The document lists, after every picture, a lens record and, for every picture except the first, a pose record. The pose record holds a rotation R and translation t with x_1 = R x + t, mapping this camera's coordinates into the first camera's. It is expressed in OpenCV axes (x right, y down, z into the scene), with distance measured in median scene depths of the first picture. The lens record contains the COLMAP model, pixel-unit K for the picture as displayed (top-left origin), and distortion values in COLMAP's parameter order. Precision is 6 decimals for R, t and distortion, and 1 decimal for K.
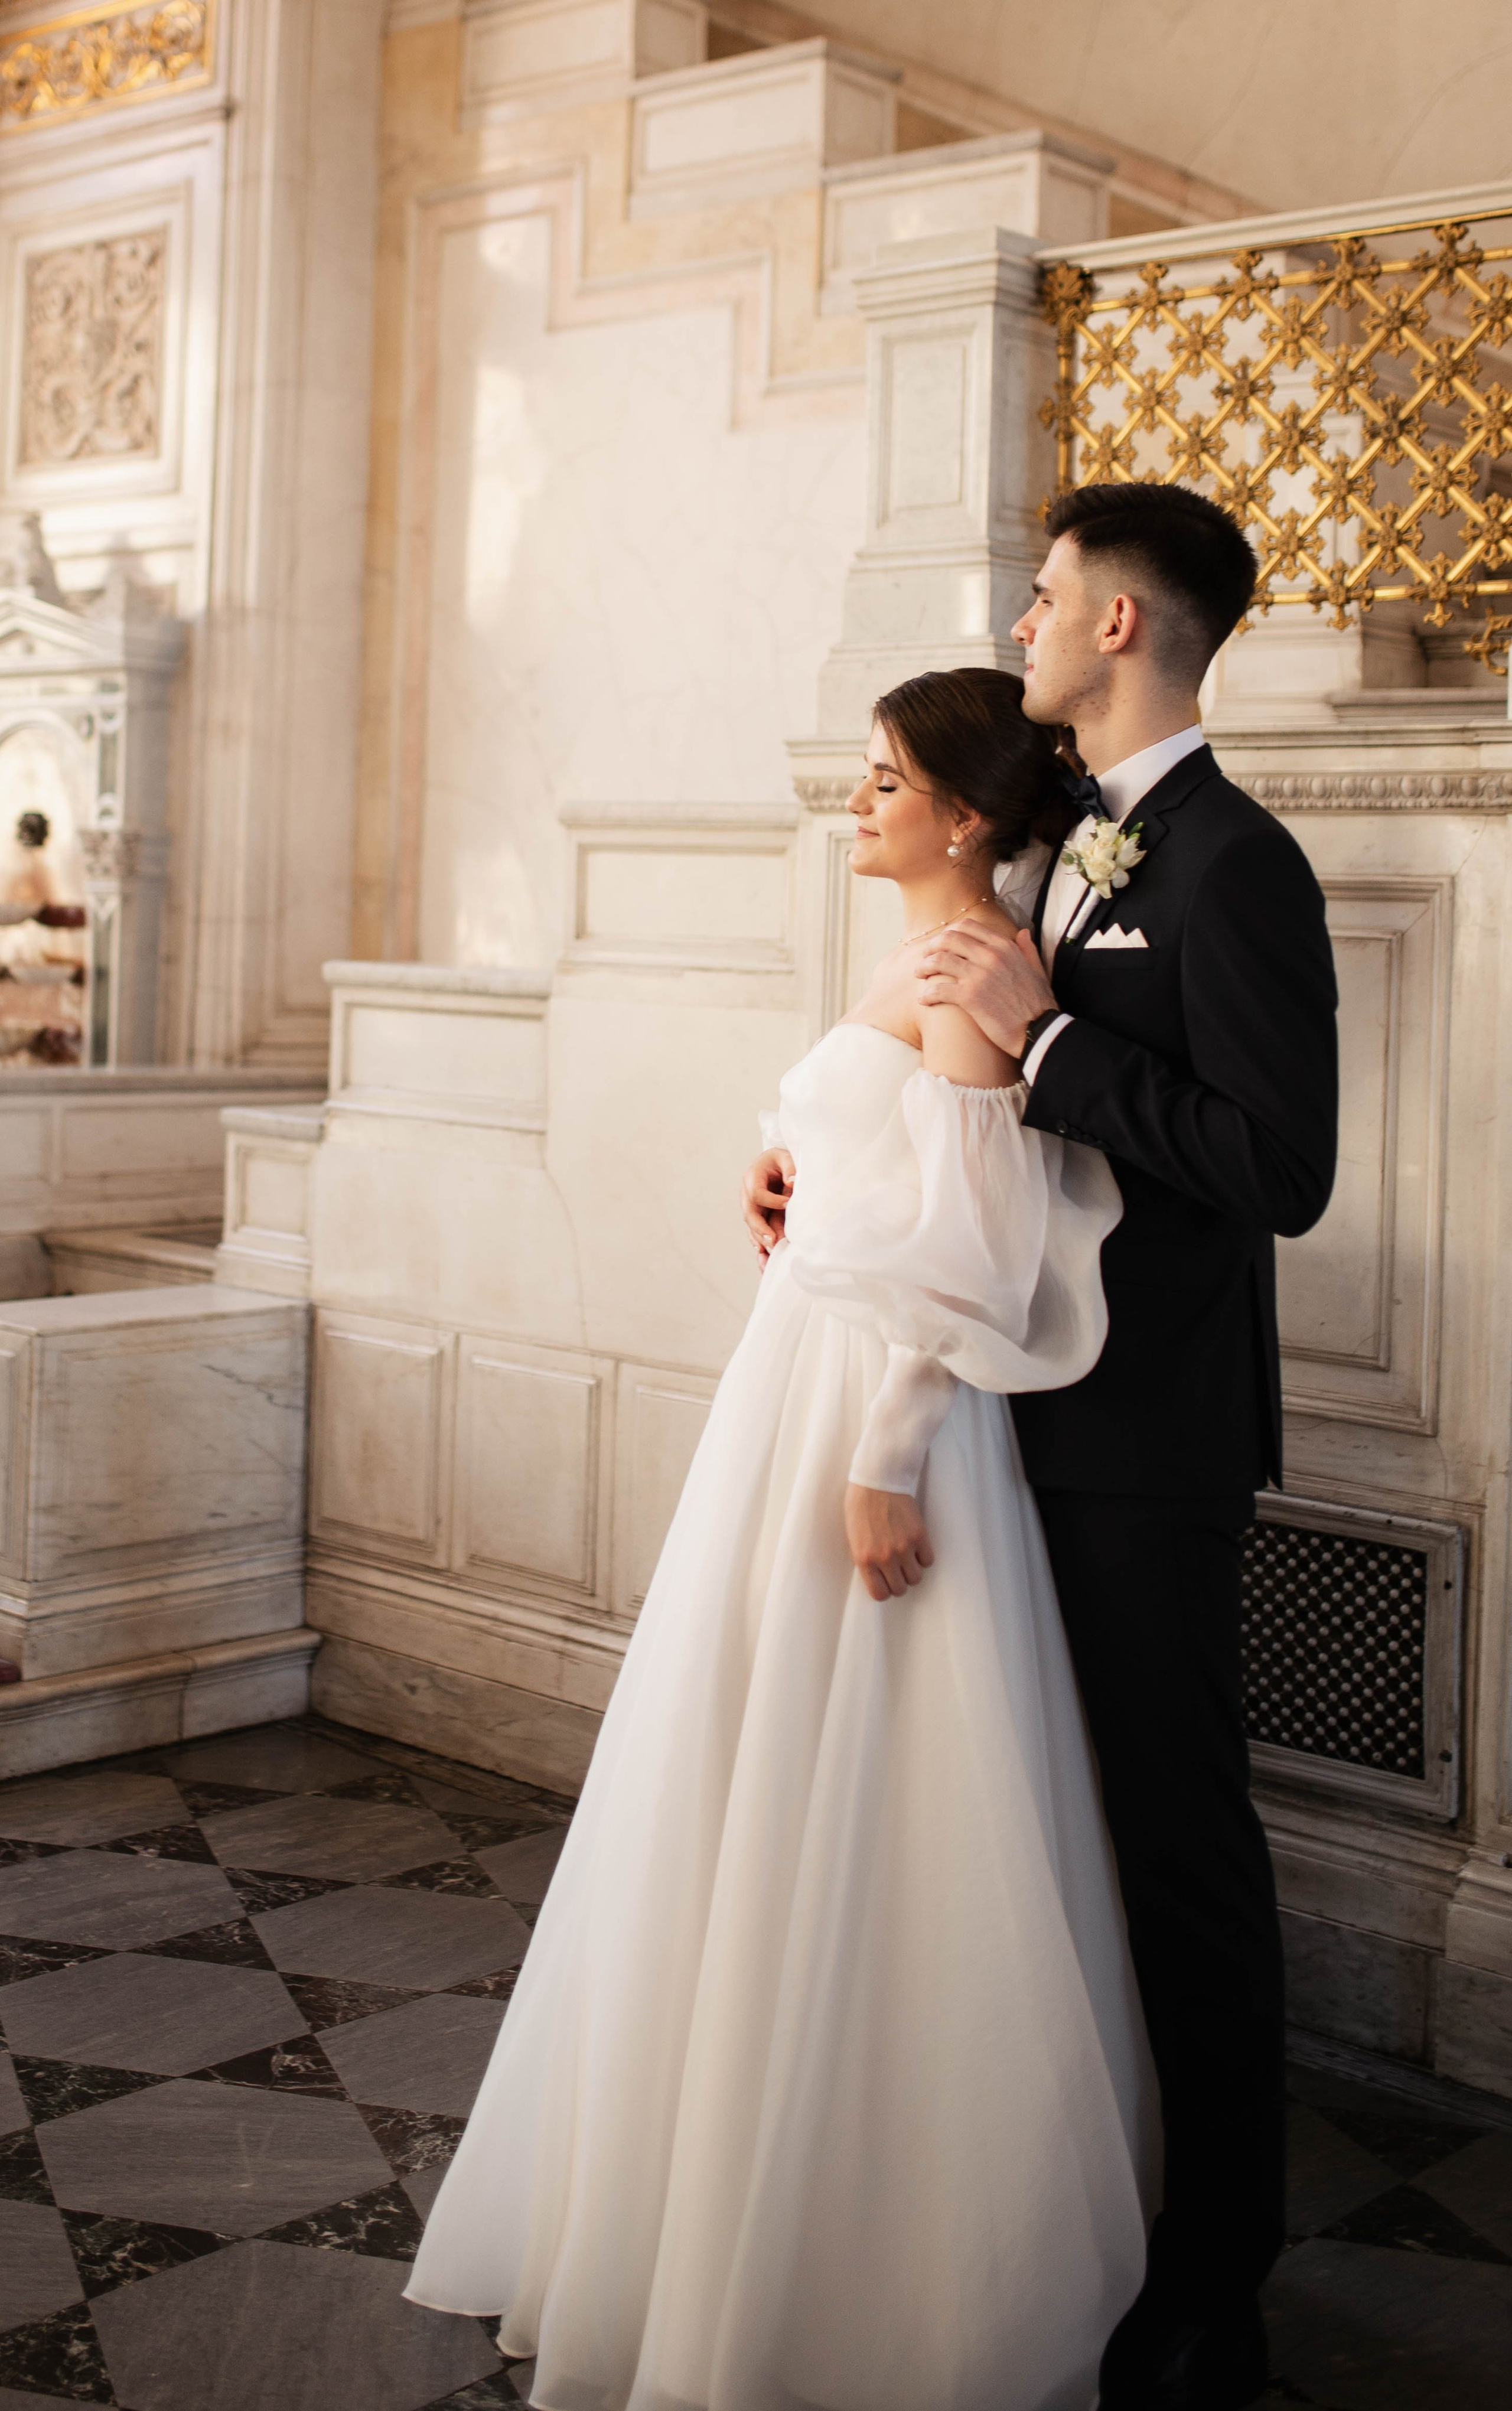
lens RADIAL K [[2923.9, 0, 446.5], [0, 2923.9, 825.1], [0, 0, 1]] dist [-0.065274, 0.101181]
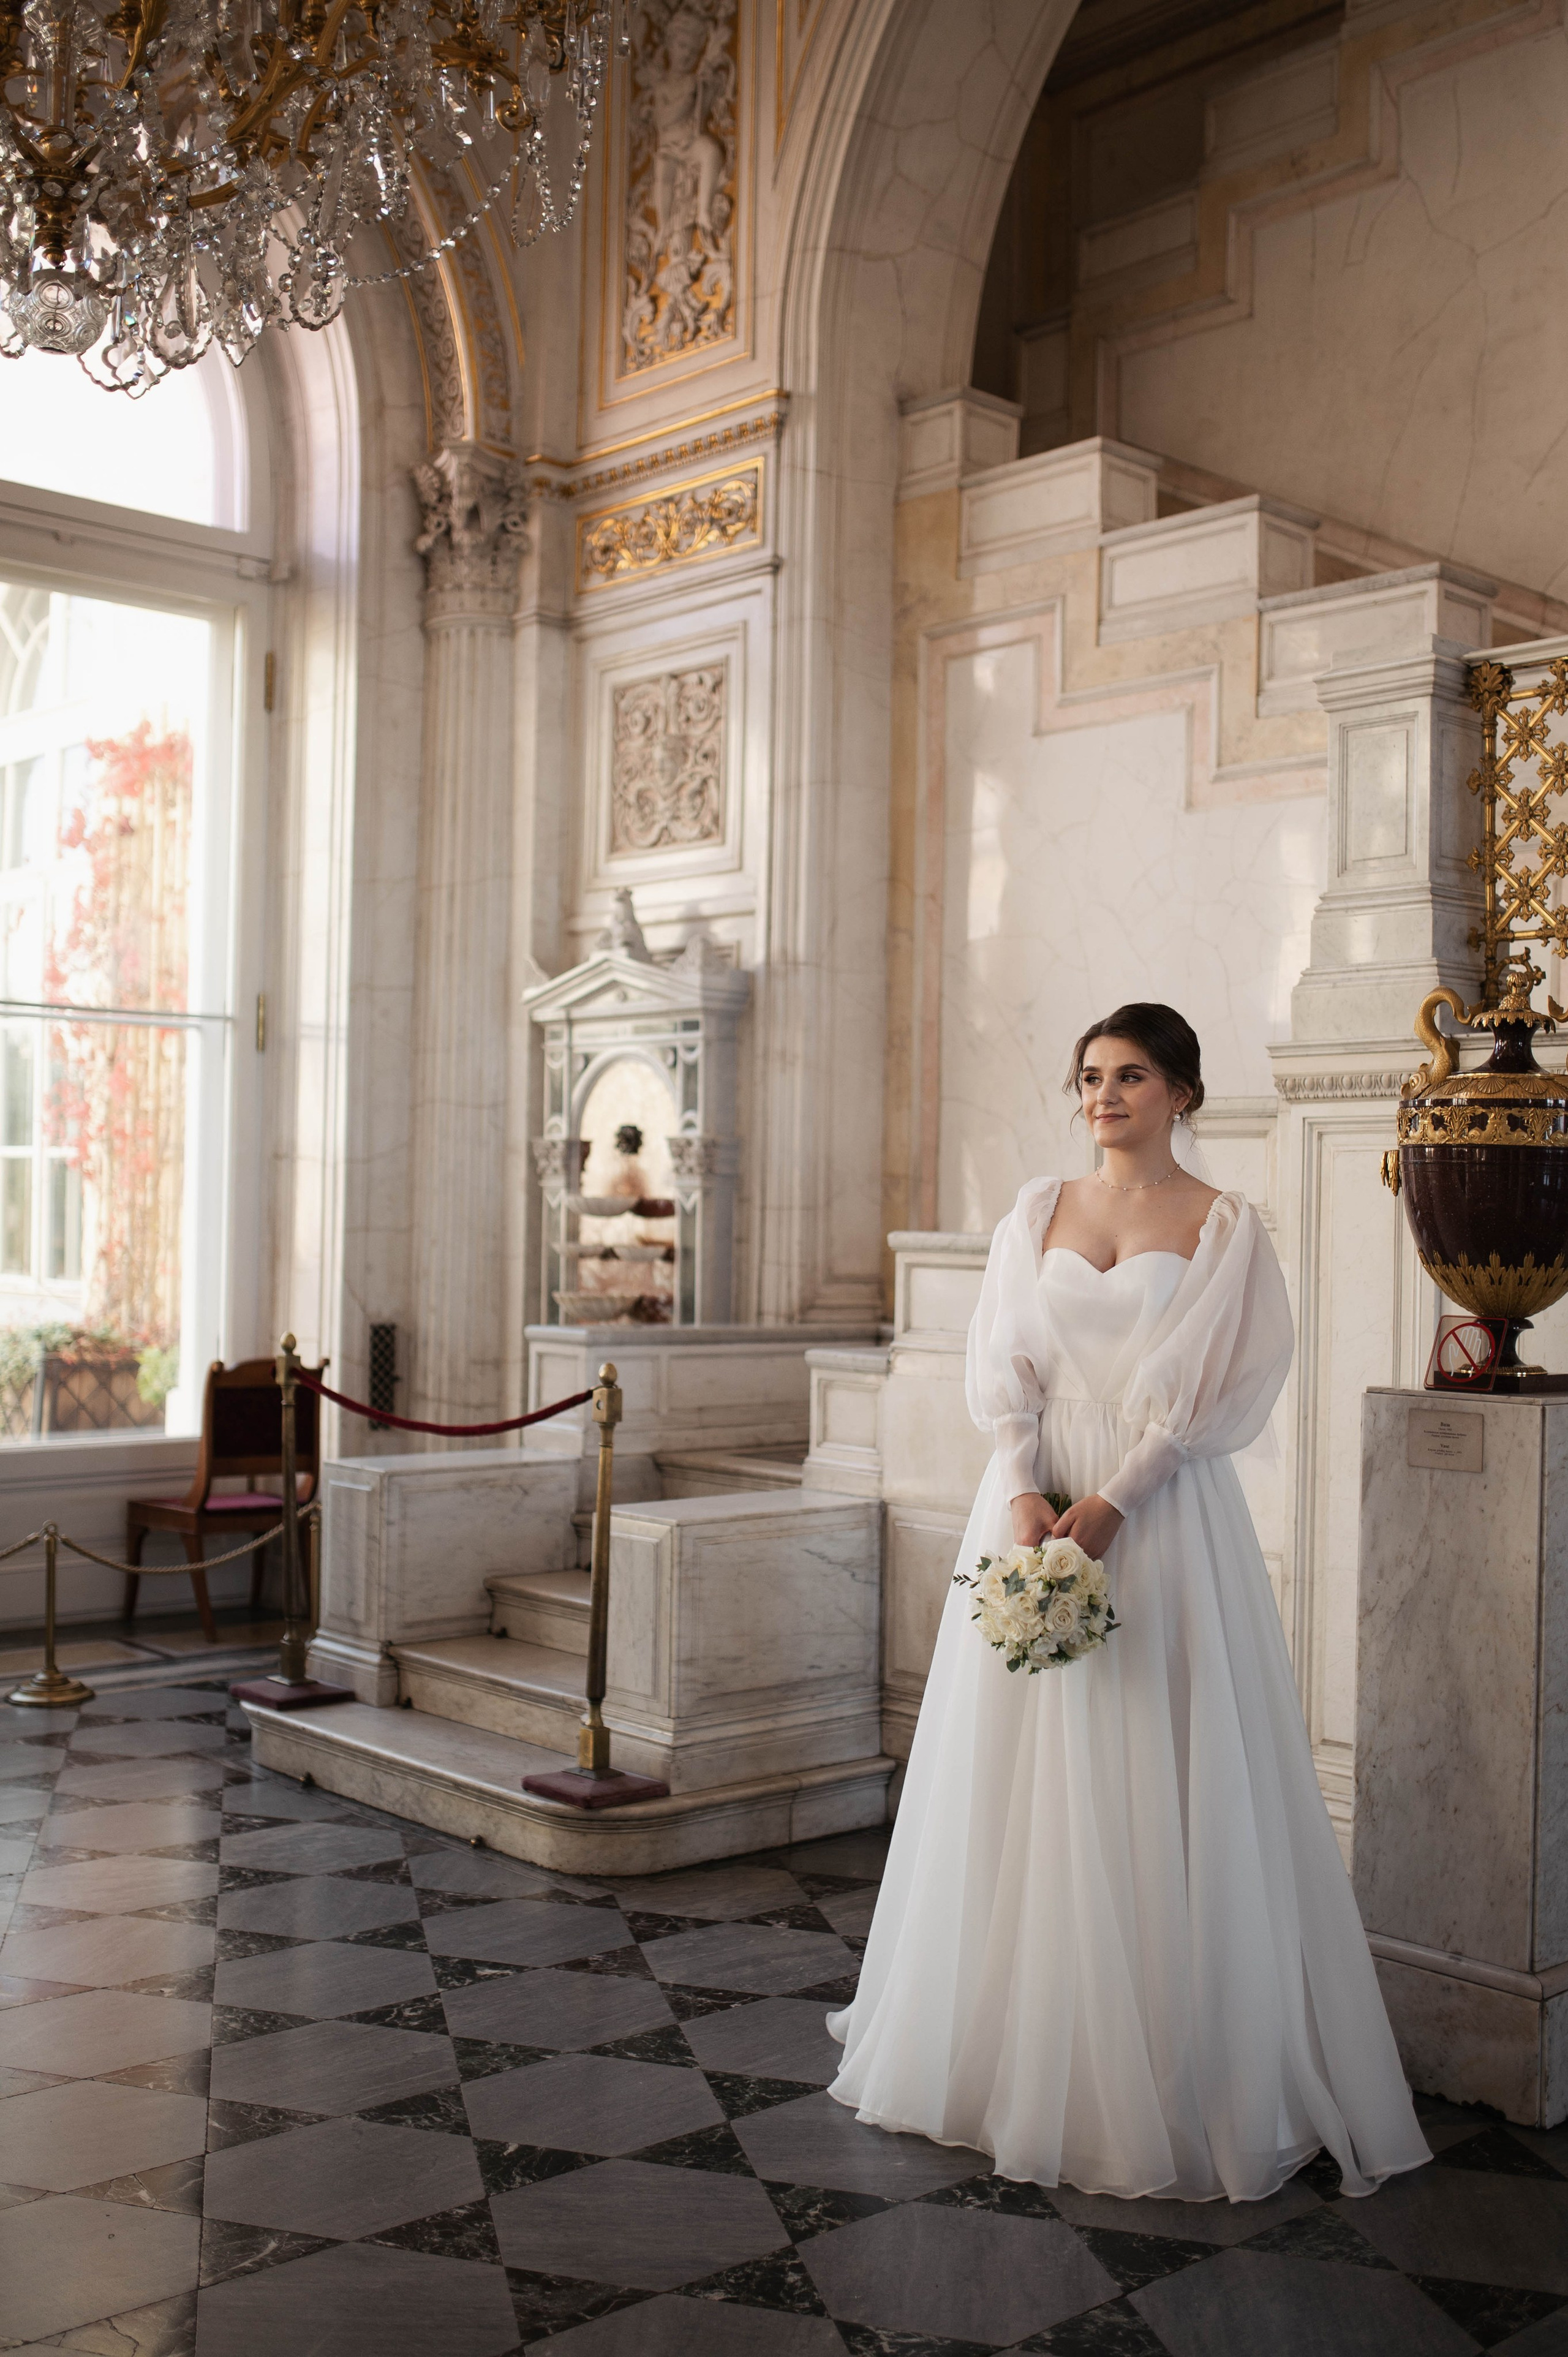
lens RADIAL K [[2352.5, 0, 784.0], [0, 2352.5, 1178.5], [0, 0, 1]] dist [-0.068942, 0.108430]
pose [[0.998923, -0.016034, -0.043534, -0.044641], [0.016501, 0.999810, 0.010383, 0.012879], [0.043359, -0.011090, 0.998998, -0.021747]]
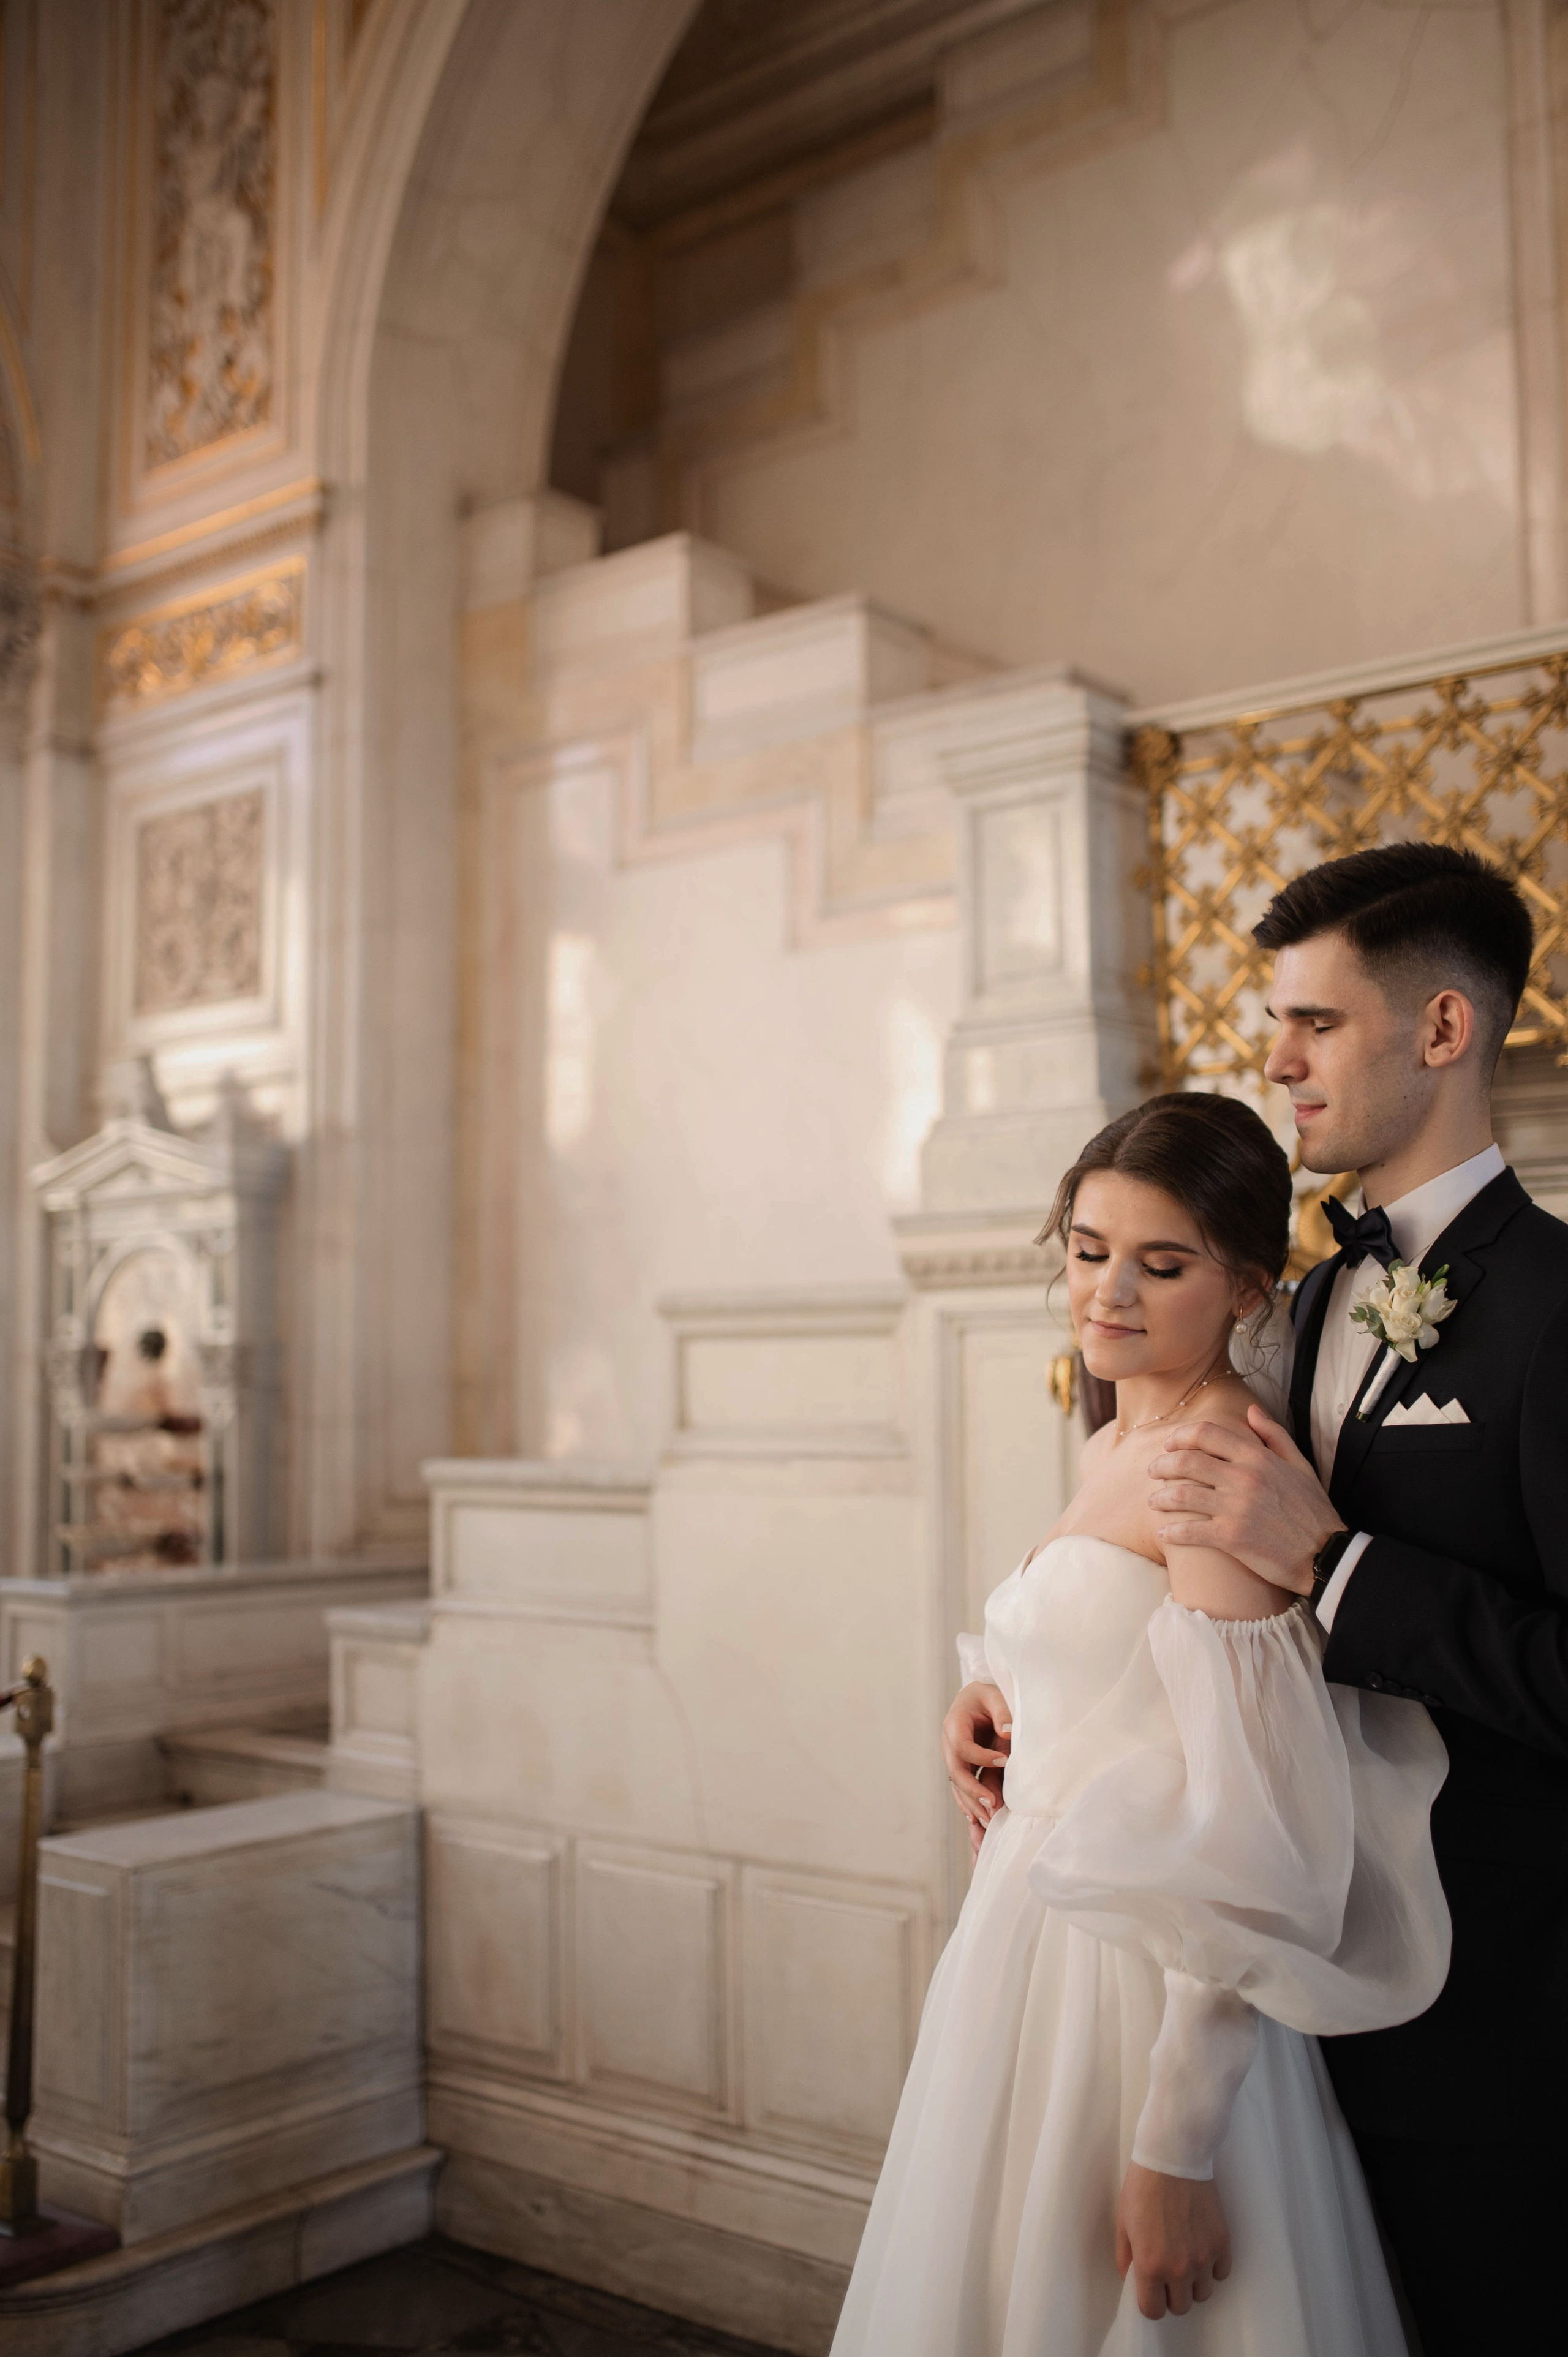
lens RADIAL K [[2226.6, 0, 761.9], [0, 2226.6, 1192.6], [0, 0, 1]] dist [-0.067176, 0.105575]
pose [[0.993885, -0.032759, 0.105450, -0.004027], [0.039228, 0.997435, -0.059869, 0.004761], [-0.103219, 0.063640, 0.992621, 0.237627]]
